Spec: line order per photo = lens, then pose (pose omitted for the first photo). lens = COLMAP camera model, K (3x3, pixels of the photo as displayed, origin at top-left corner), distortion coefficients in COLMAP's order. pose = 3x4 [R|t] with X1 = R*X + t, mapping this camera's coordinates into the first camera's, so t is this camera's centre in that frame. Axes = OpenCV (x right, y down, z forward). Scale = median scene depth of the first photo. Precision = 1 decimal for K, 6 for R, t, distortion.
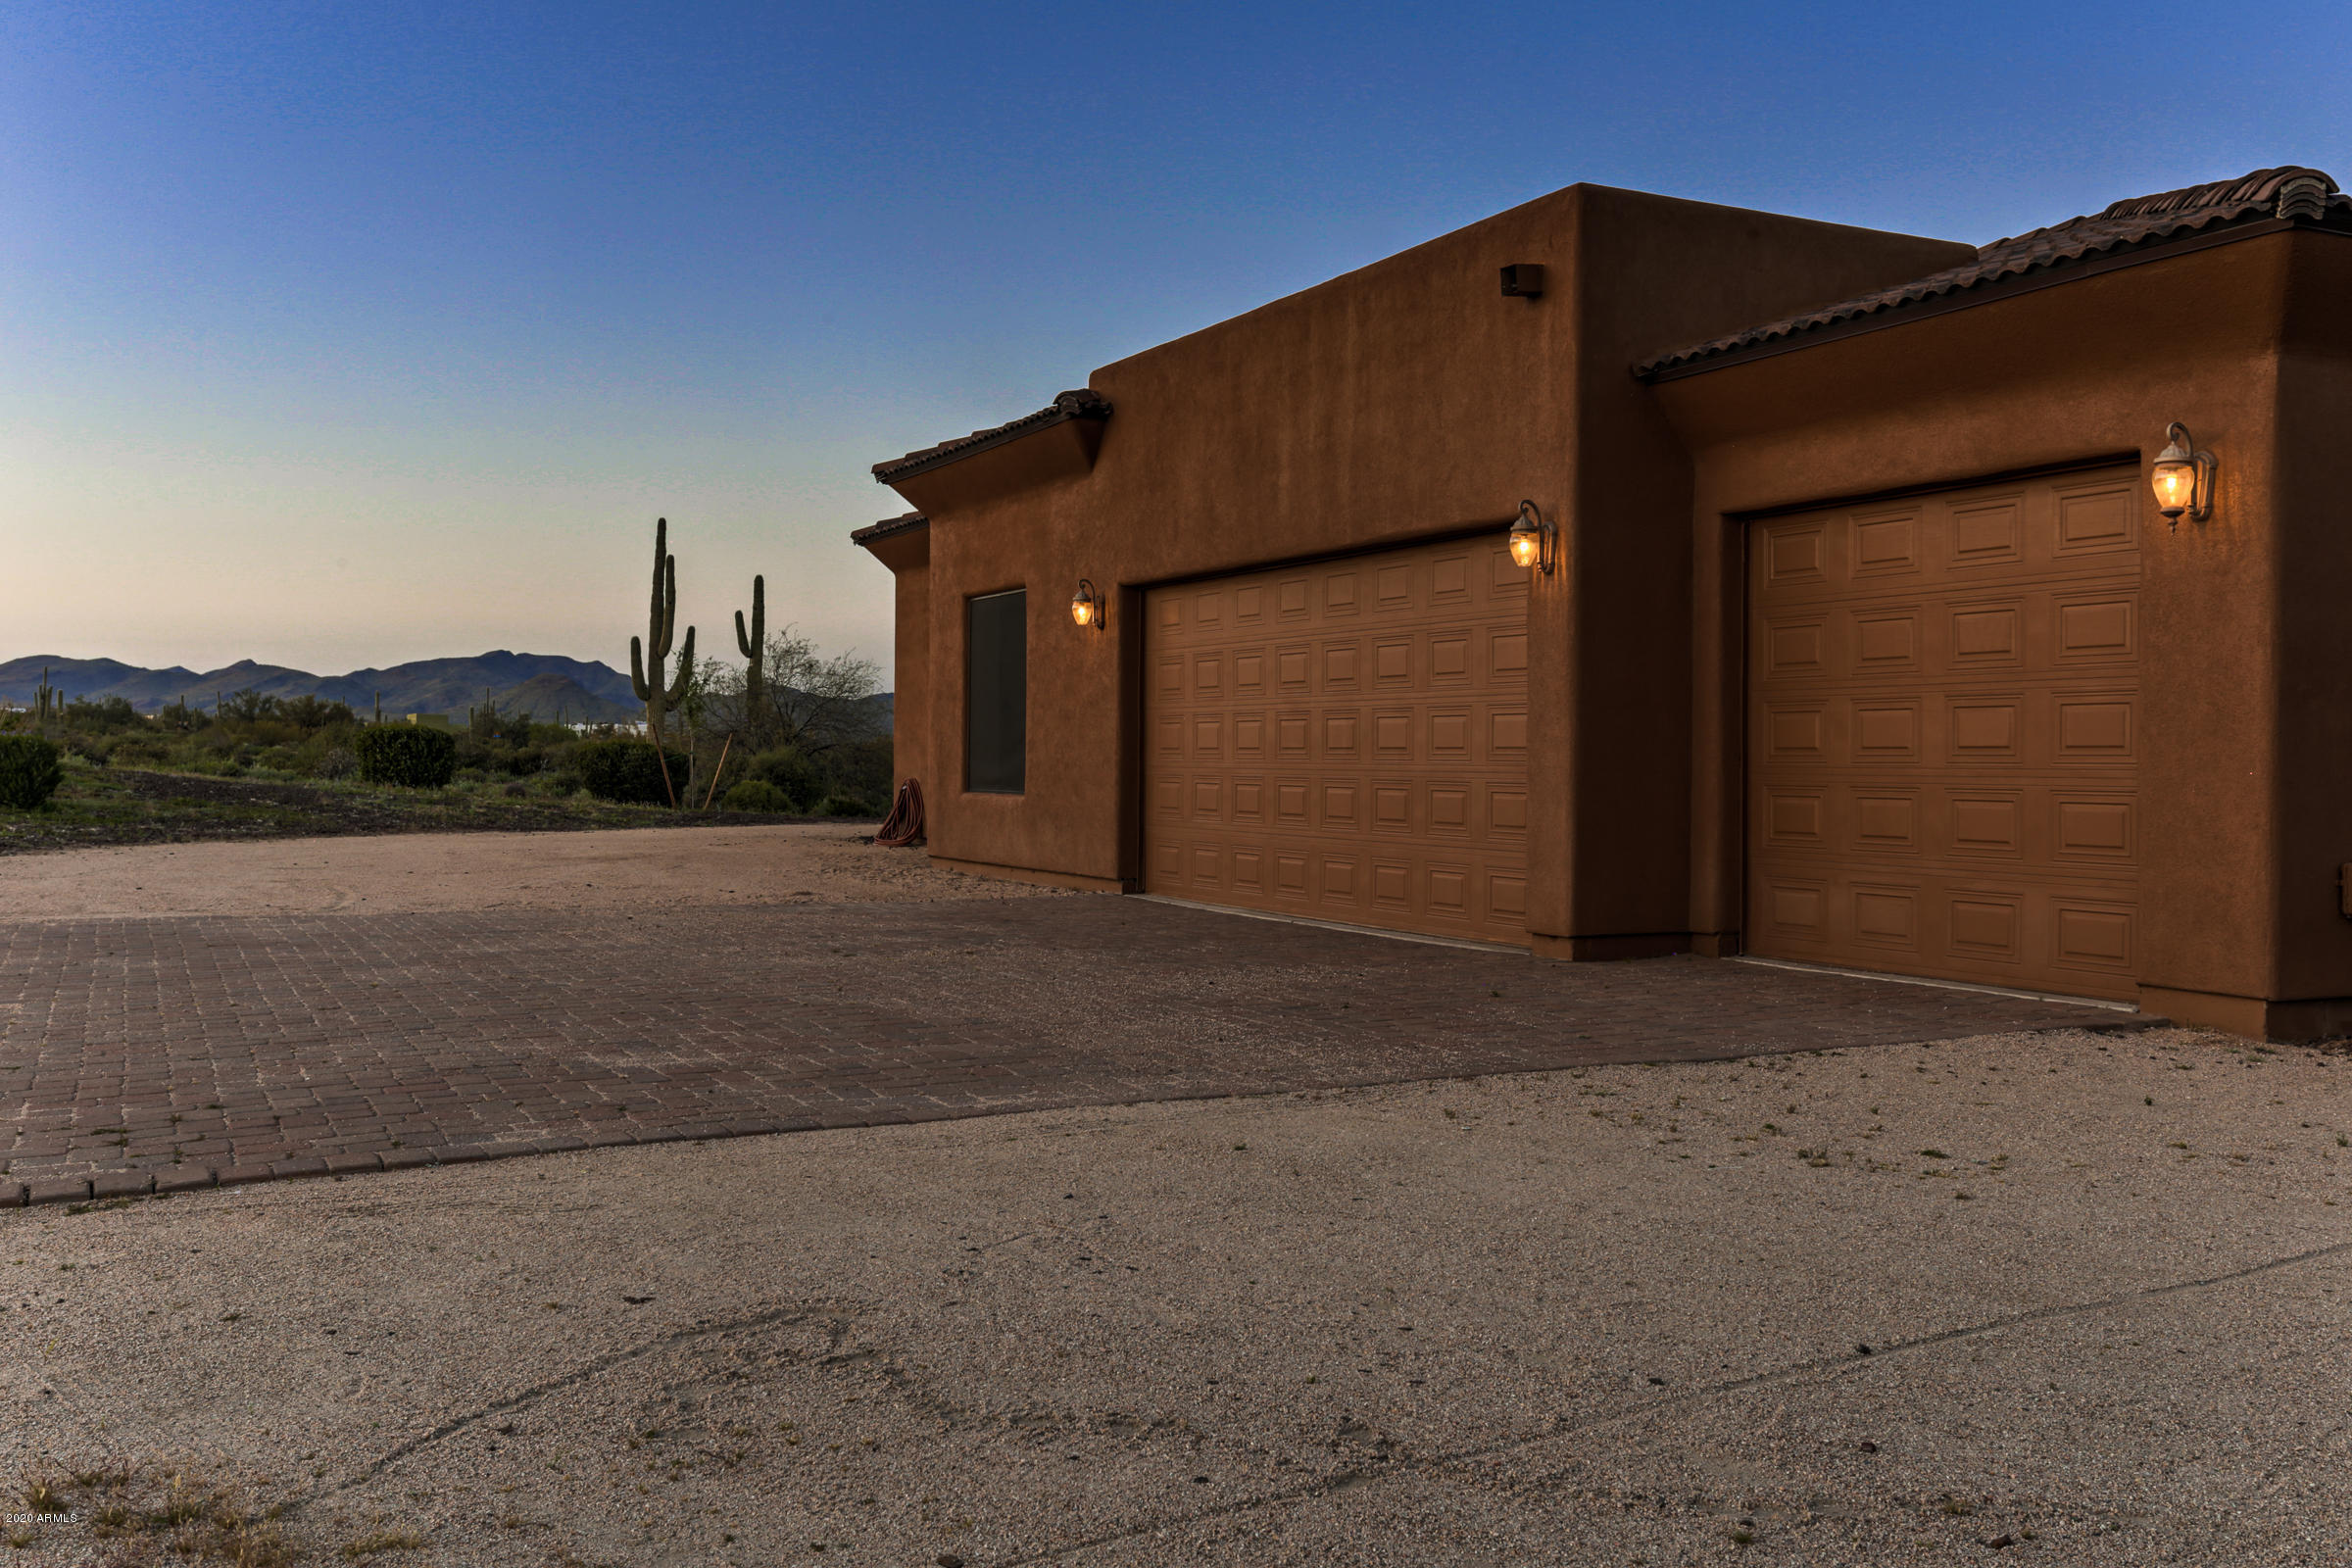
lens RADIAL K [[2222.8, 0, 1178.4], [0, 2222.8, 775.7], [0, 0, 1]] dist [0.071473, 0.000000]
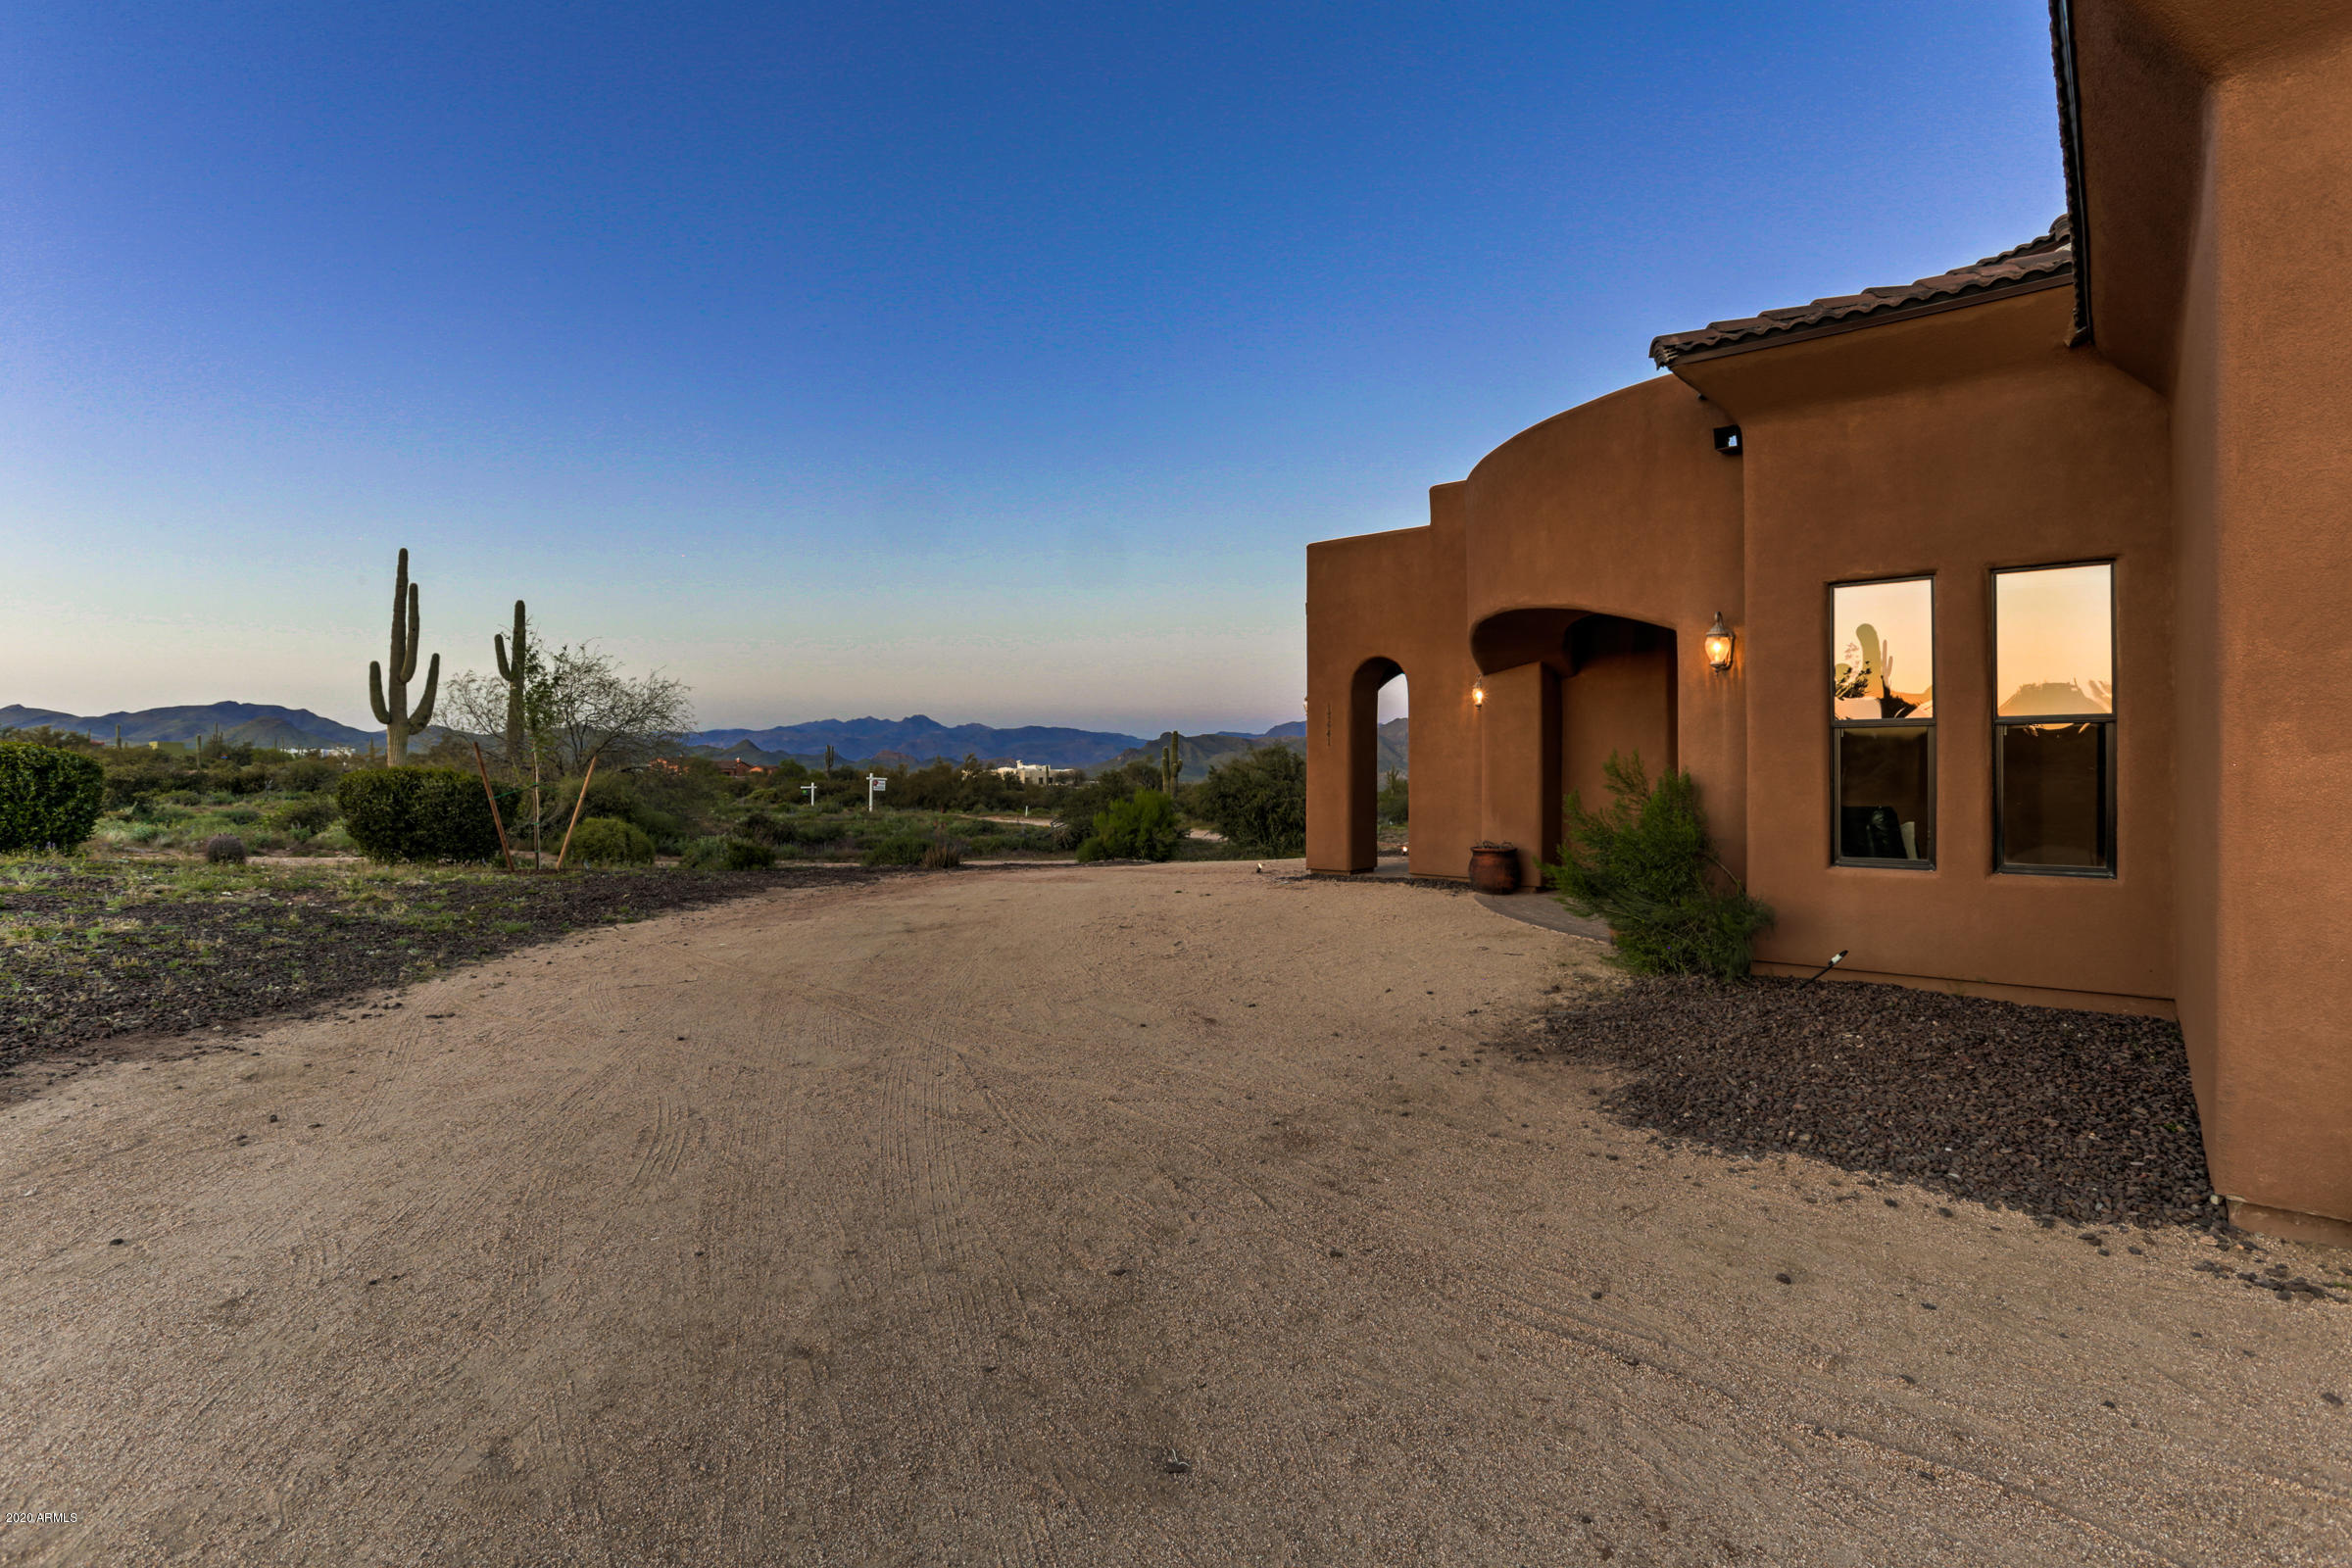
lens RADIAL K [[1187.5, 0, 1172.0], [0, 1187.5, 780.8], [0, 0, 1]] dist [-0.004961, 0.001506]
pose [[0.929462, -0.008146, 0.368829, -0.087250], [0.007228, 0.999966, 0.003871, -0.005825], [-0.368848, -0.000932, 0.929489, 0.301123]]
